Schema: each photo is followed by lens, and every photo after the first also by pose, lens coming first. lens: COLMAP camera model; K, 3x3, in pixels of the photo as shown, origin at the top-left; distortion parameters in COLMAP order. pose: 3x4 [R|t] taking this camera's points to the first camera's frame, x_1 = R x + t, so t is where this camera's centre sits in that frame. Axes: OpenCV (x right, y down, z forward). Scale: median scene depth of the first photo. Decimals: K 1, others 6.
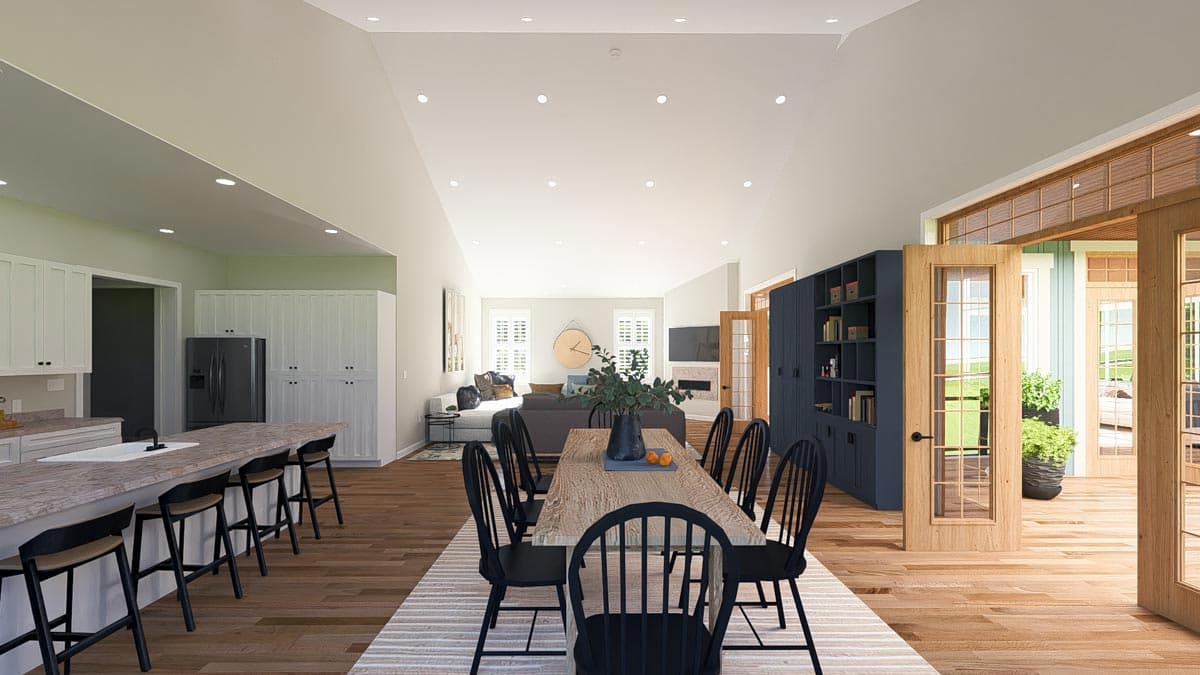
lens RADIAL K [[508.5, 0, 597.2], [0, 508.5, 349.2], [0, 0, 1]] dist [0.001571, 0.000087]
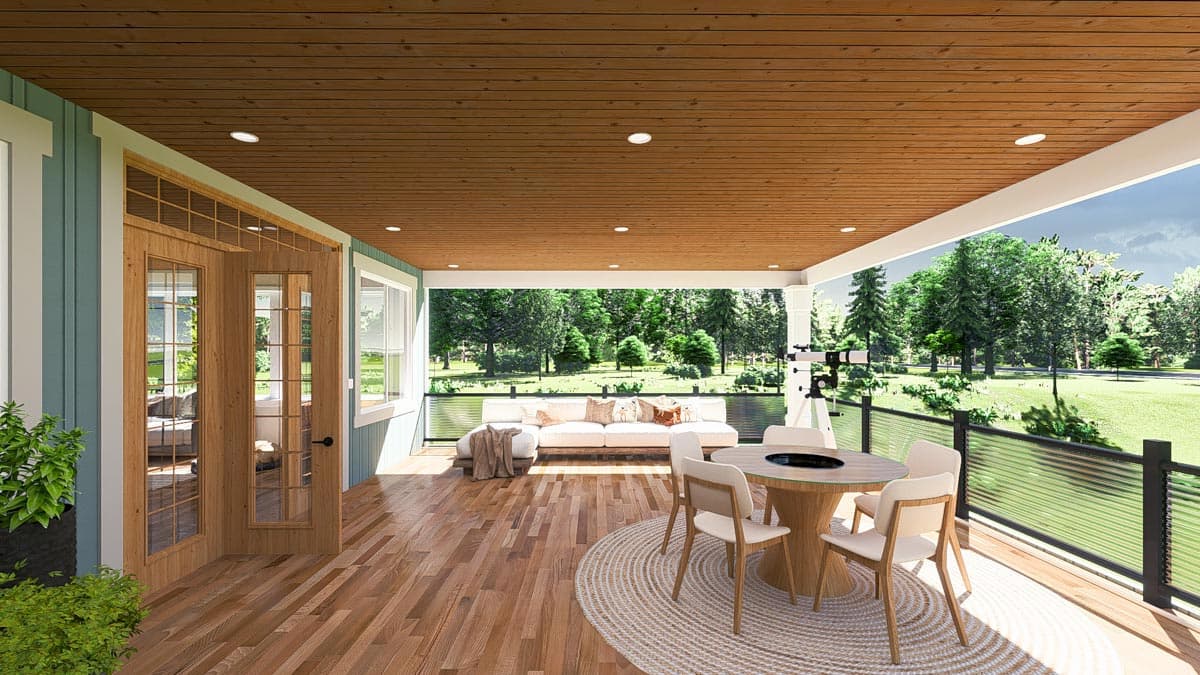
lens RADIAL K [[508.5, 0, 603.4], [0, 508.5, 359.3], [0, 0, 1]] dist [0.001571, 0.000087]
pose [[-0.009464, -0.002777, 0.999951, 0.499443], [-0.006243, 0.999977, 0.002718, 0.004548], [-0.999936, -0.006217, -0.009482, 0.581856]]
